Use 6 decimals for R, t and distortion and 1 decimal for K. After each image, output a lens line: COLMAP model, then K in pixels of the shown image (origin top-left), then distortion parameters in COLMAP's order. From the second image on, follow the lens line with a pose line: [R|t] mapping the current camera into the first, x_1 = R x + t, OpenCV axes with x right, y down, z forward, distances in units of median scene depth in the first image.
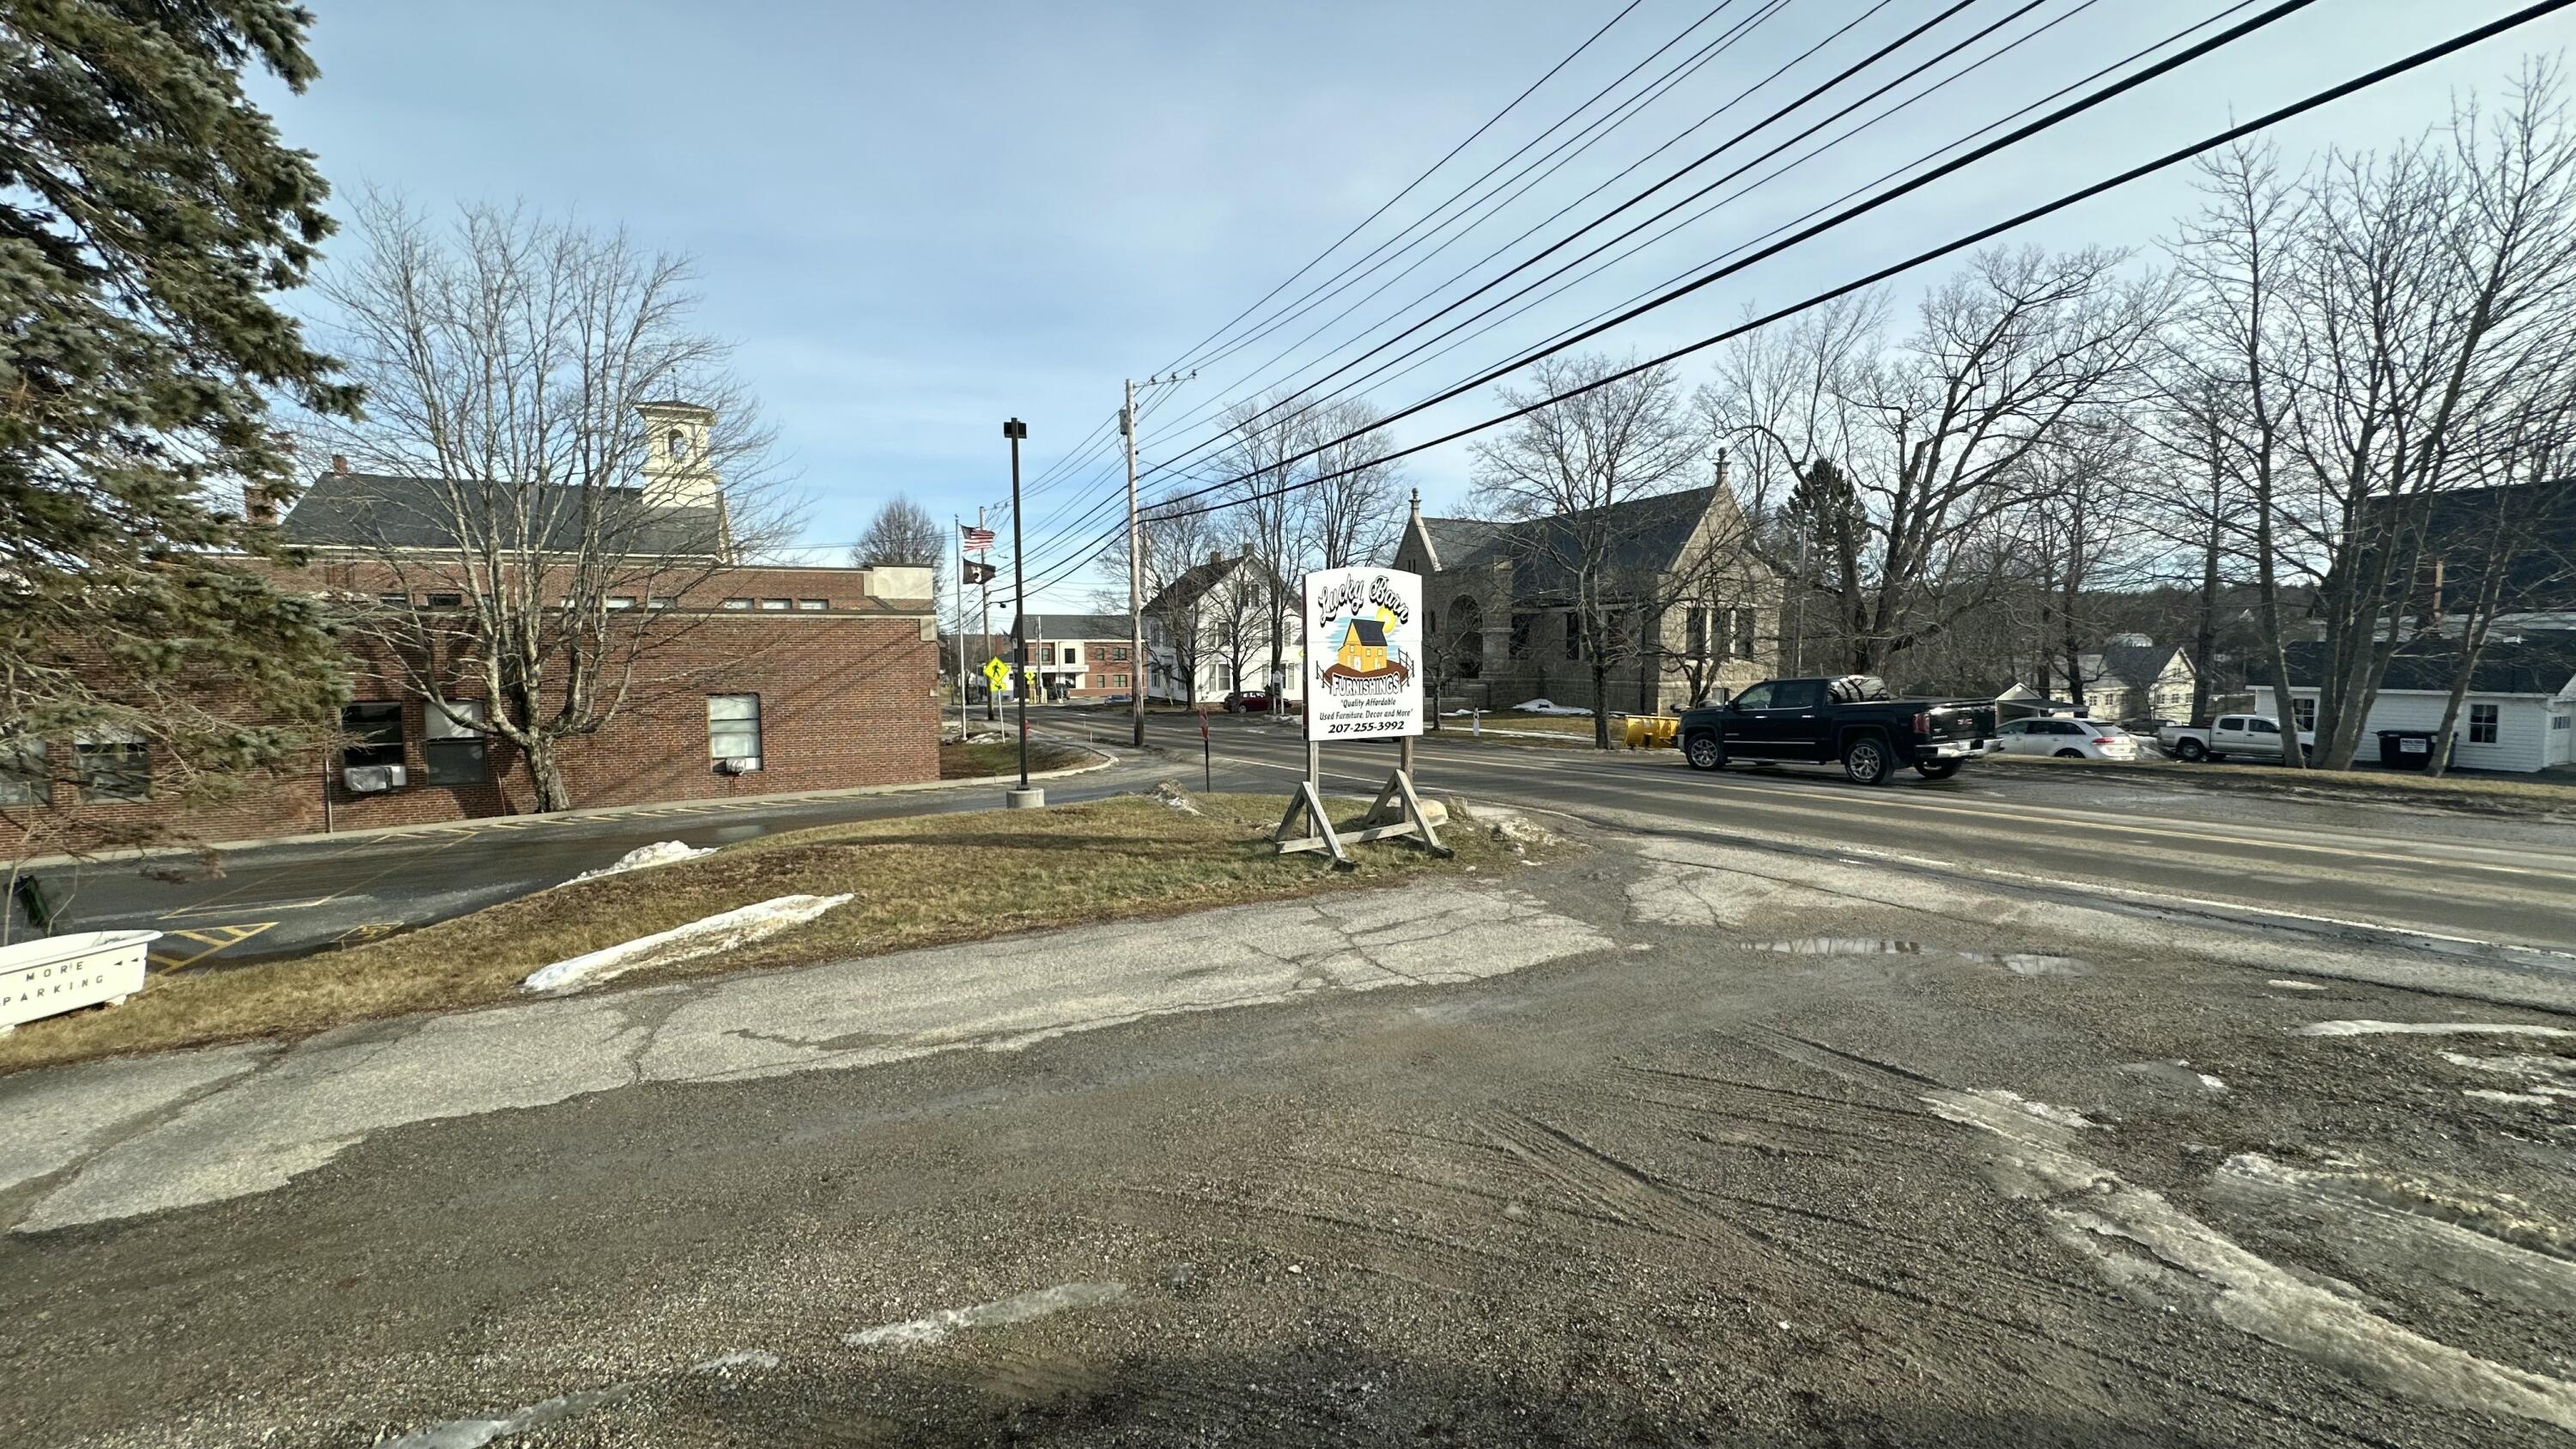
lens RADIAL K [[1031.1, 0, 1288.4], [0, 1031.1, 722.1], [0, 0, 1]] dist [0.002111, -0.000001]
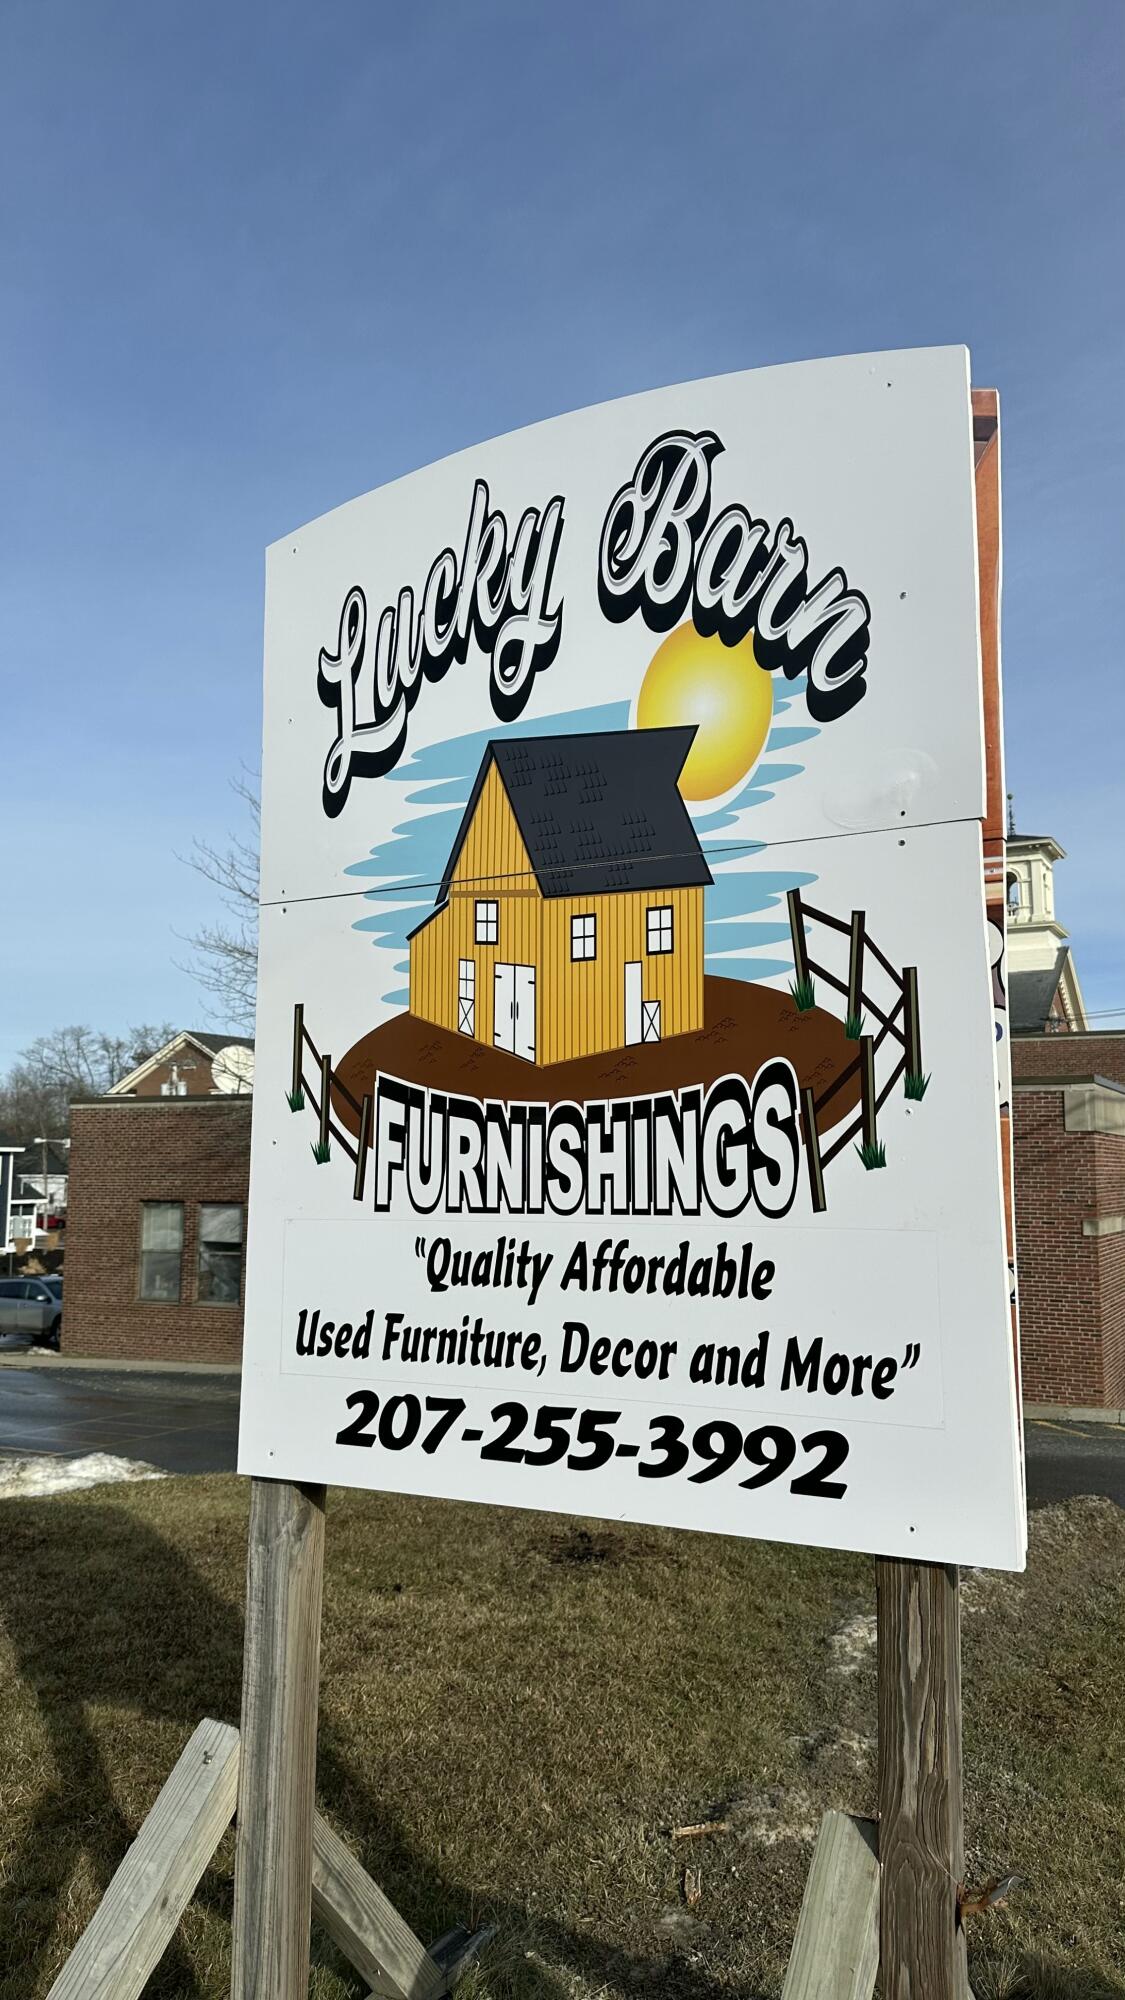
lens RADIAL K [[1456.8, 0, 561.0], [0, 1456.8, 1005.8], [0, 0, 1]] dist [0.015414, 0.001092]
pose [[0.599789, -0.080585, -0.796090, 0.246625], [-0.072183, 0.985410, -0.154133, -0.023882], [0.796896, 0.149912, 0.585221, 0.873745]]
